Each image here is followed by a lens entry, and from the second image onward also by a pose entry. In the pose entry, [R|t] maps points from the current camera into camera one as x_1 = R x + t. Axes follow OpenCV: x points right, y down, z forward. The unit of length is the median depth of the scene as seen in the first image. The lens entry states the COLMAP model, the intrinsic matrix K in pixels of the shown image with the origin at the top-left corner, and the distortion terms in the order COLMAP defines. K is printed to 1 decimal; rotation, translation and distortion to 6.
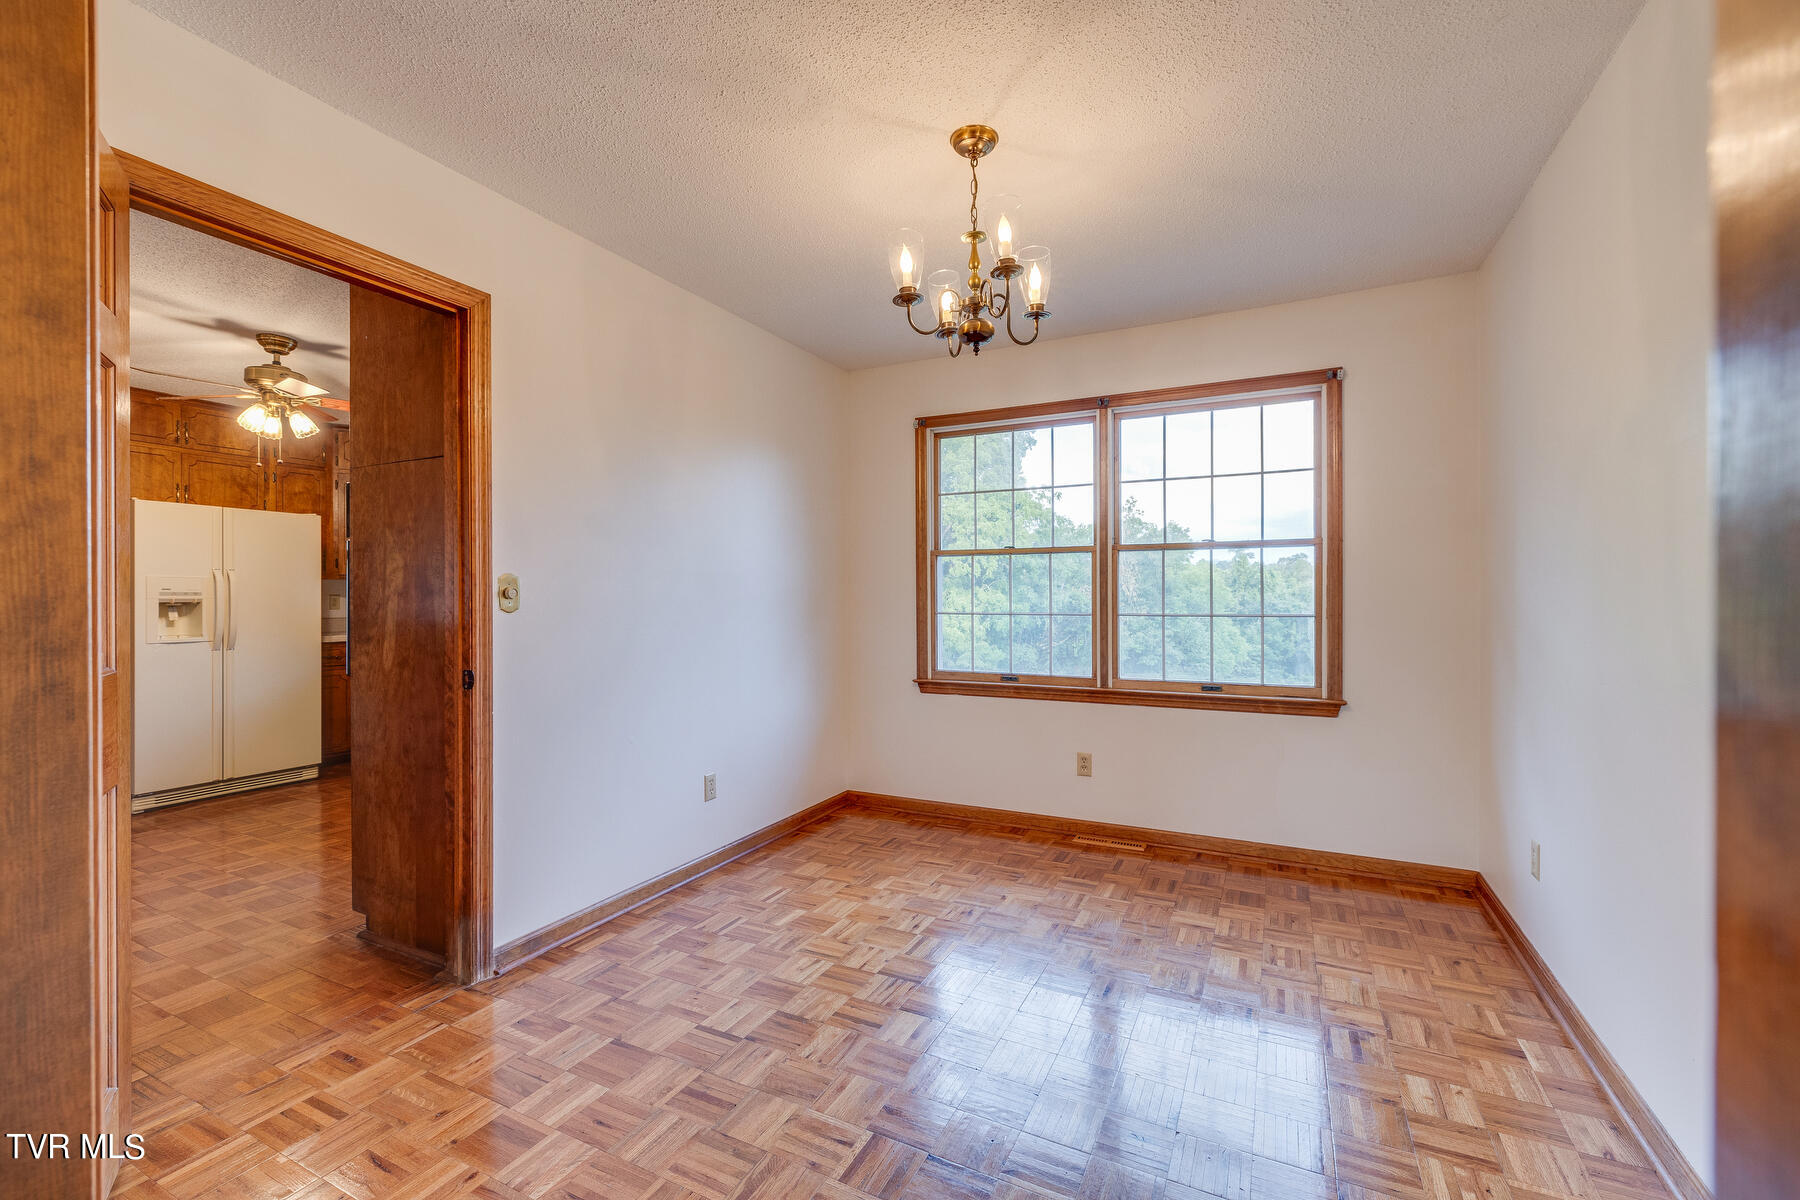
lens RADIAL K [[755.6, 0, 898.3], [0, 755.6, 606.2], [0, 0, 1]] dist [-0.001125, -0.000070]
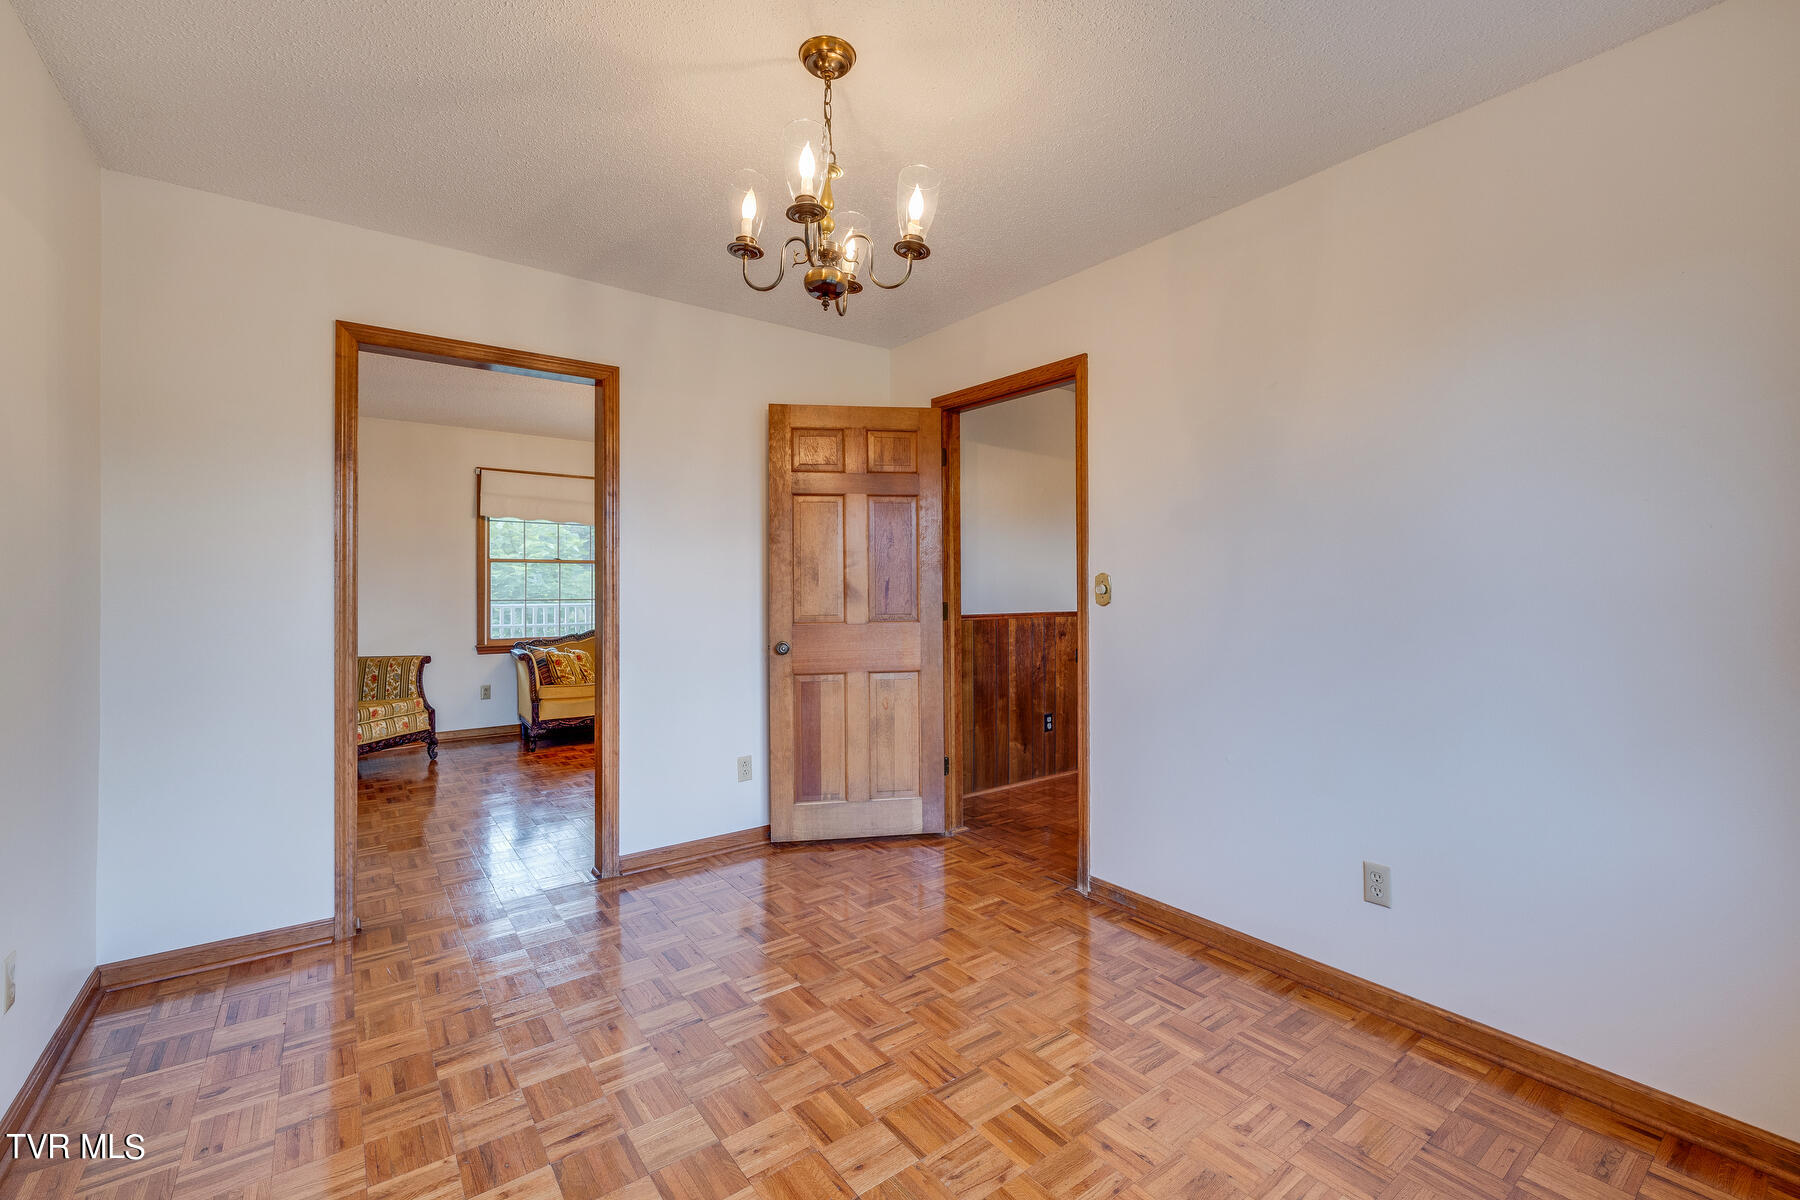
lens RADIAL K [[766.4, 0, 901.0], [0, 766.4, 590.0], [0, 0, 1]] dist [-0.000122, 0.000089]
pose [[-0.443269, 0.006384, -0.896366, 0.529389], [-0.012048, 0.999842, 0.013079, -0.020113], [0.896308, 0.016597, -0.443122, 0.923948]]
